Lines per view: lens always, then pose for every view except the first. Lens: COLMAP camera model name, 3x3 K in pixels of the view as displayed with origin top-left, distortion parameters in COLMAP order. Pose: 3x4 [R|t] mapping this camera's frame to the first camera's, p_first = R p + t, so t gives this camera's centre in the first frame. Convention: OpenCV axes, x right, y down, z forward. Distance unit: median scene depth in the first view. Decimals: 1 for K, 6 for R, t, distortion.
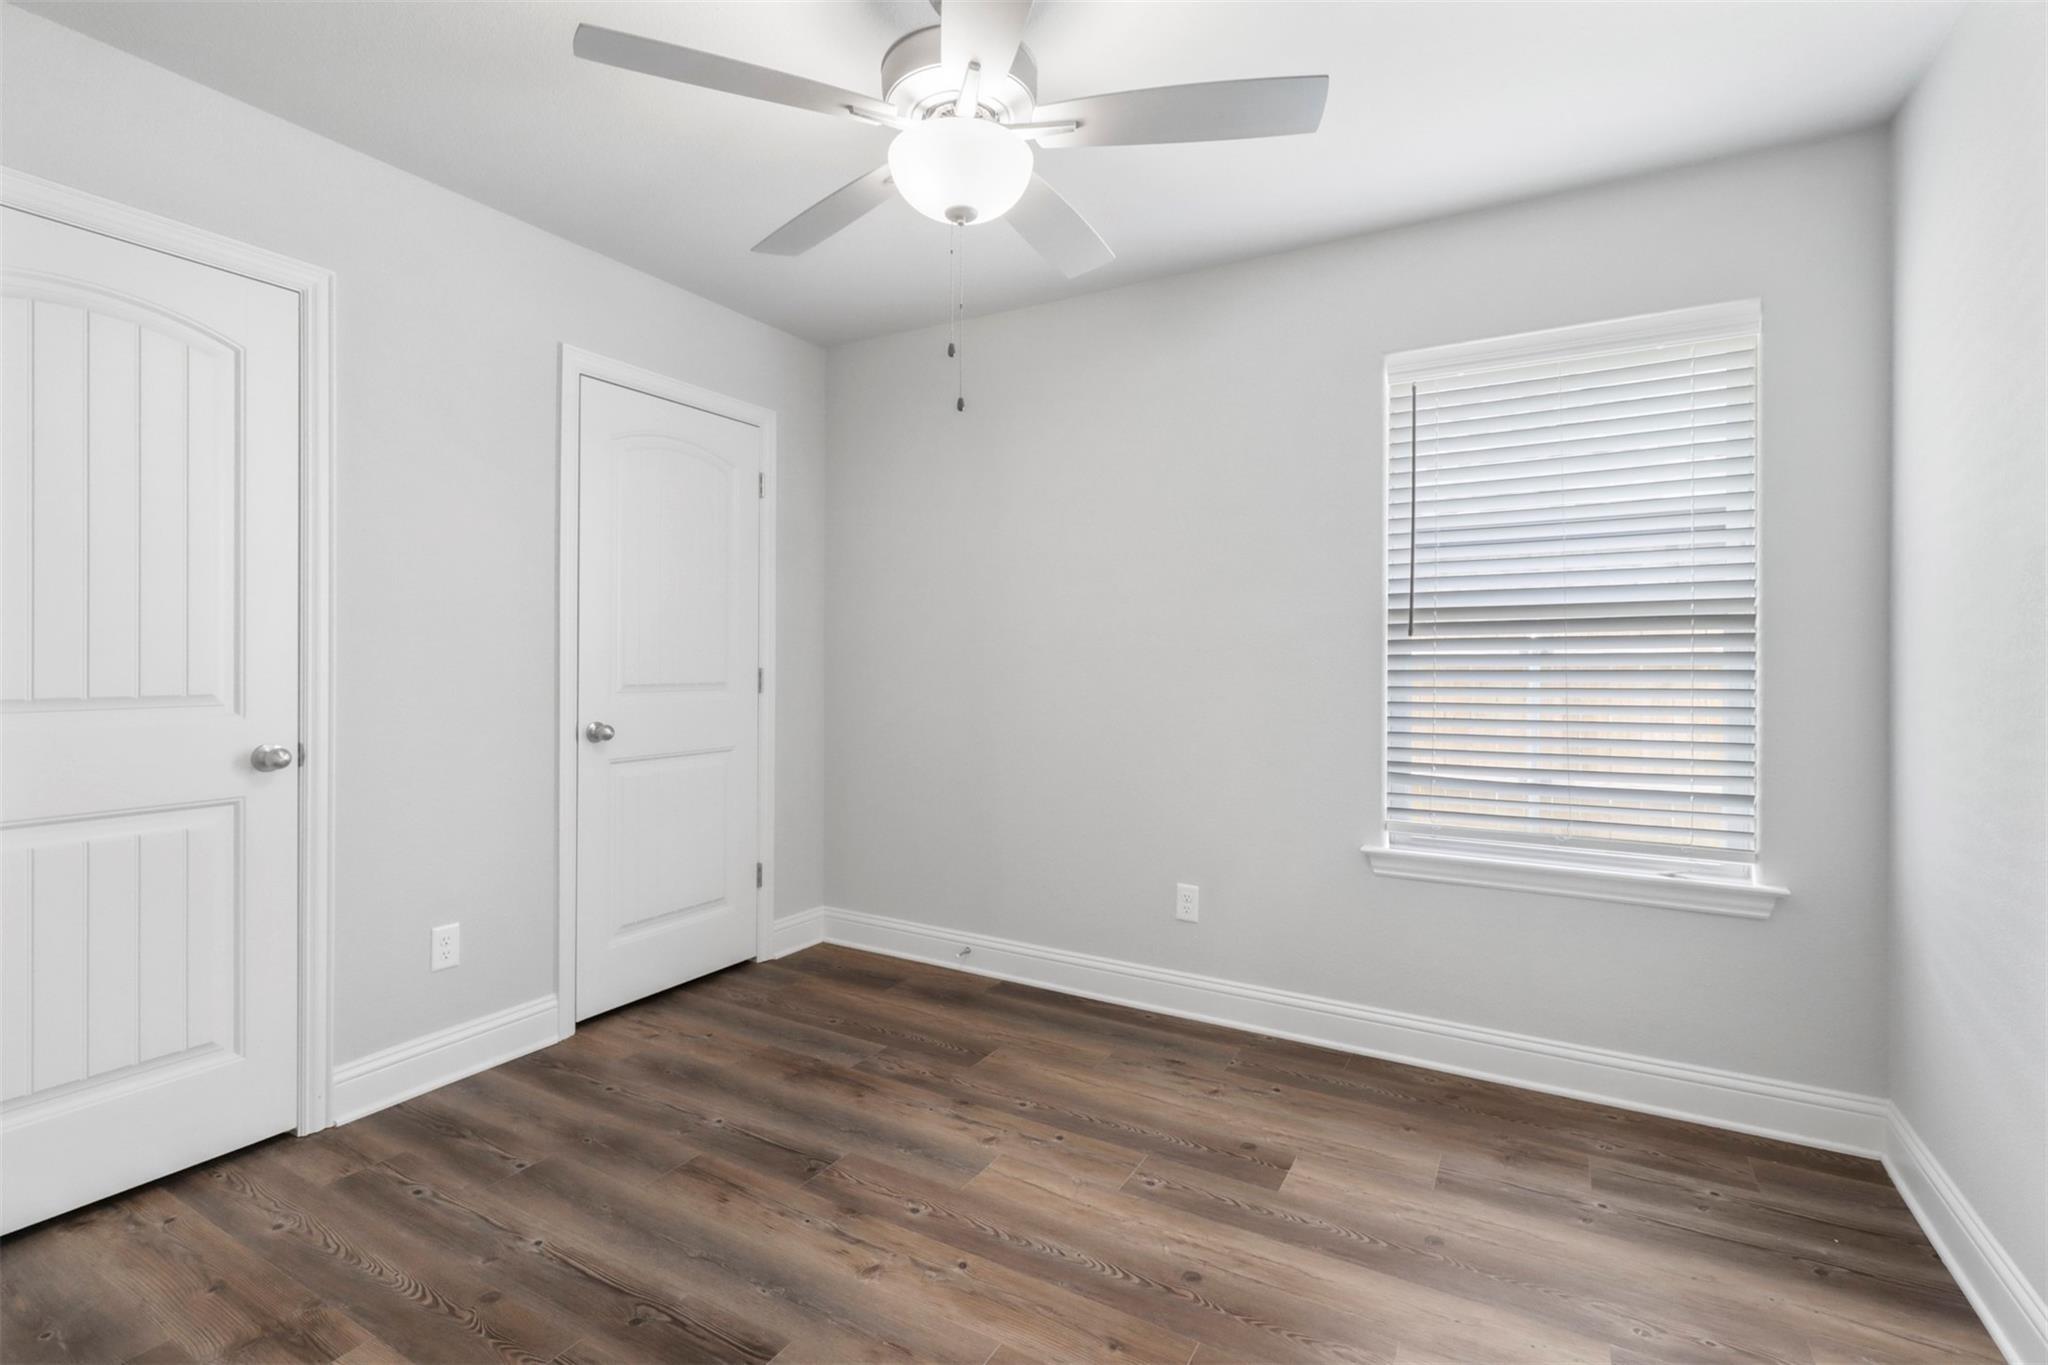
lens RADIAL K [[943.8, 0, 1015.9], [0, 943.8, 663.9], [0, 0, 1]] dist [-0.006292, -0.000593]
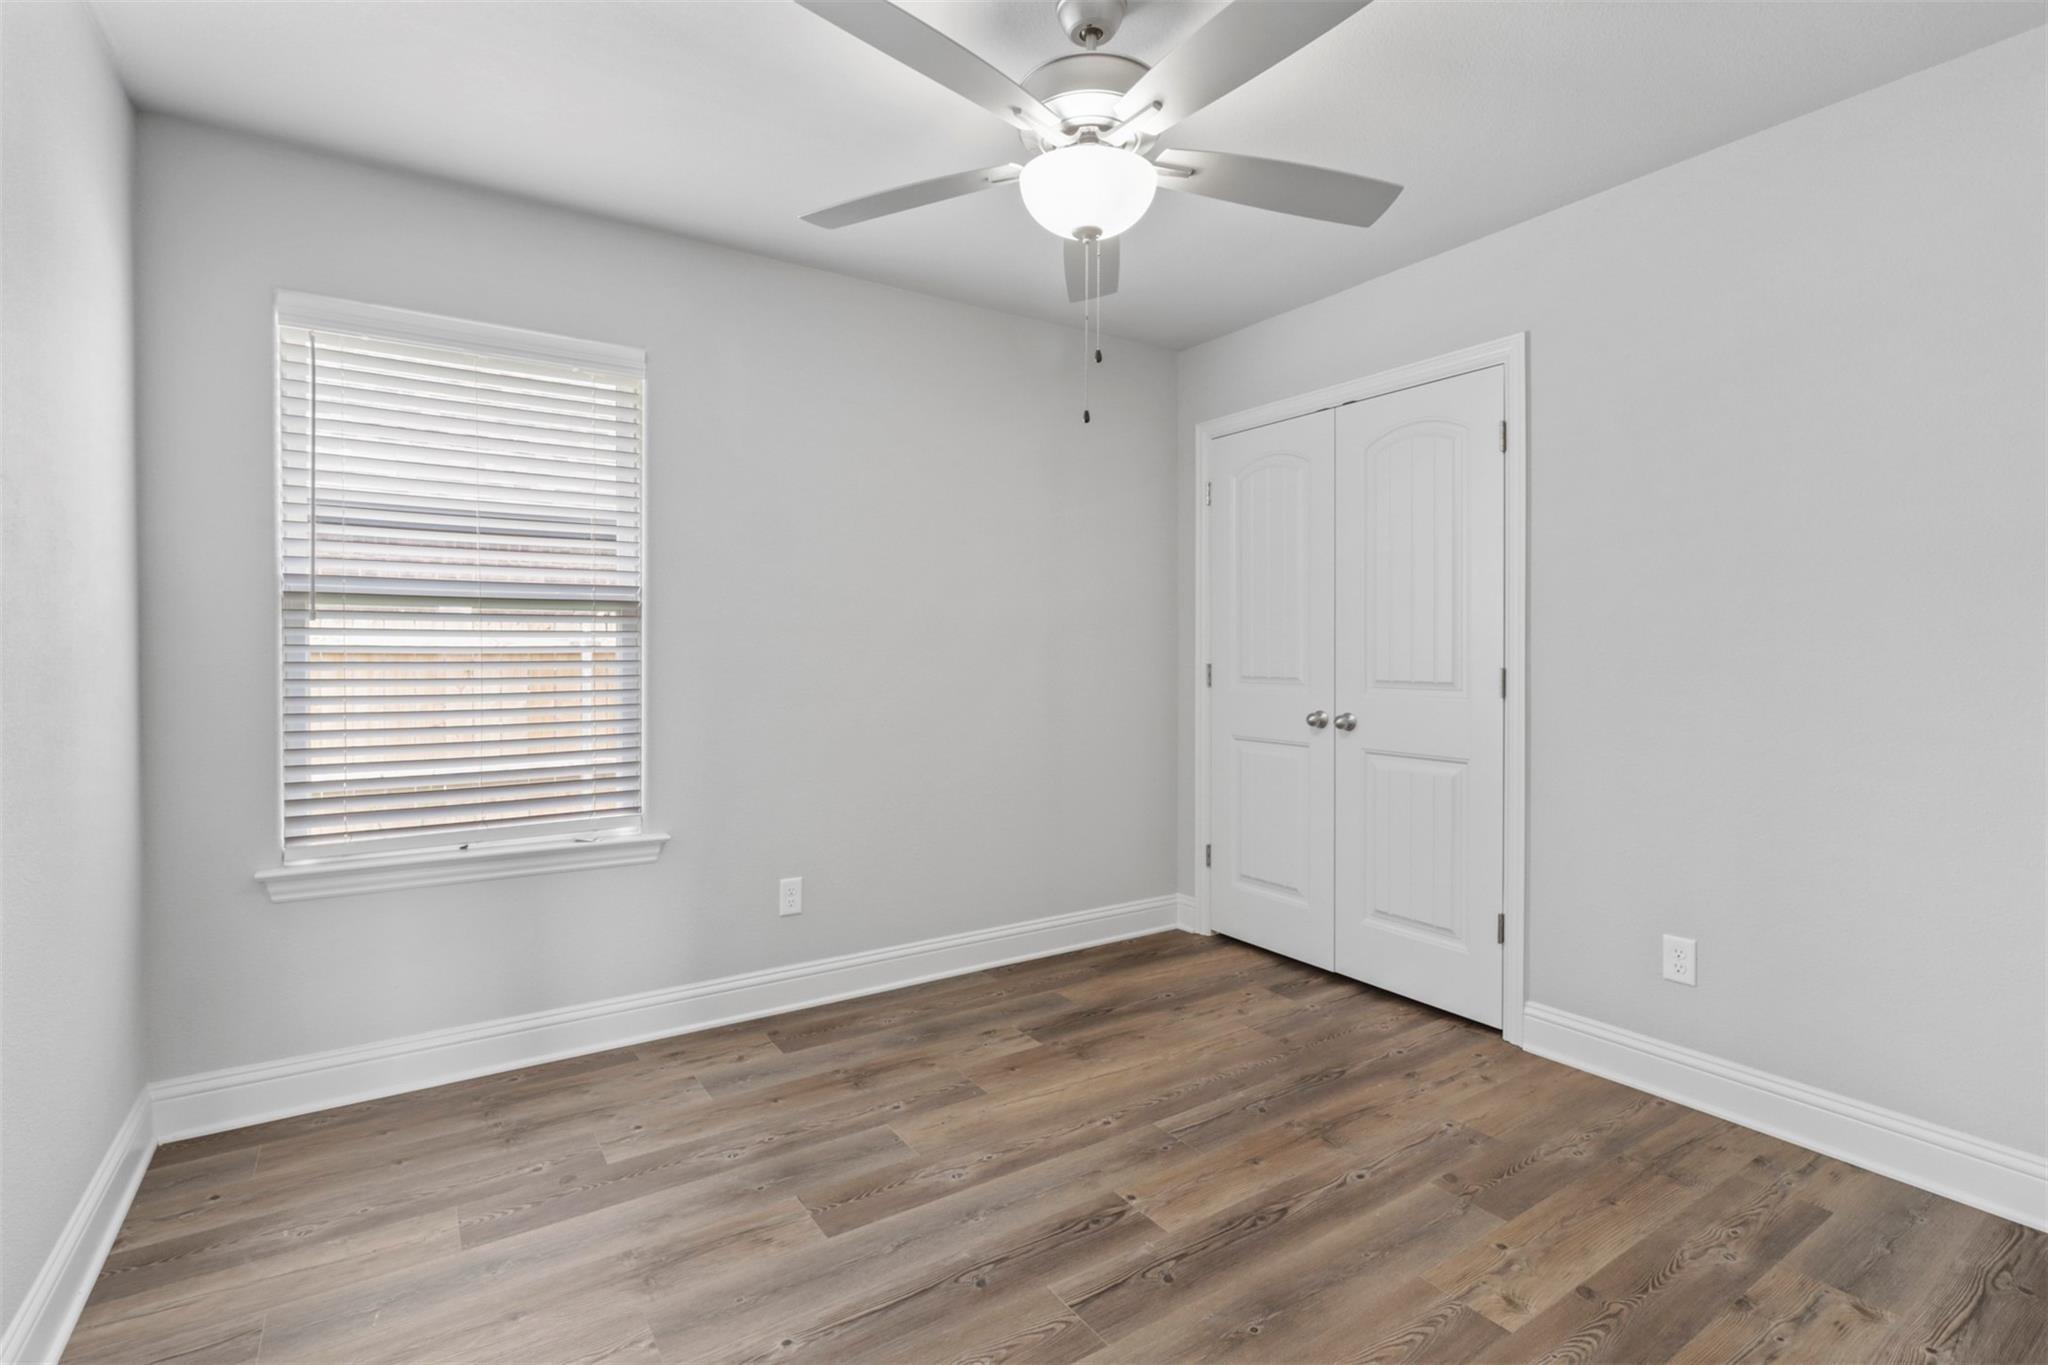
lens RADIAL K [[943.8, 0, 989.9], [0, 943.8, 666.9], [0, 0, 1]] dist [-0.006292, -0.000593]
pose [[0.452328, -0.015156, 0.891723, -0.095795], [0.002007, 0.999870, 0.015975, -0.001264], [-0.891850, -0.005436, 0.452299, 0.054680]]
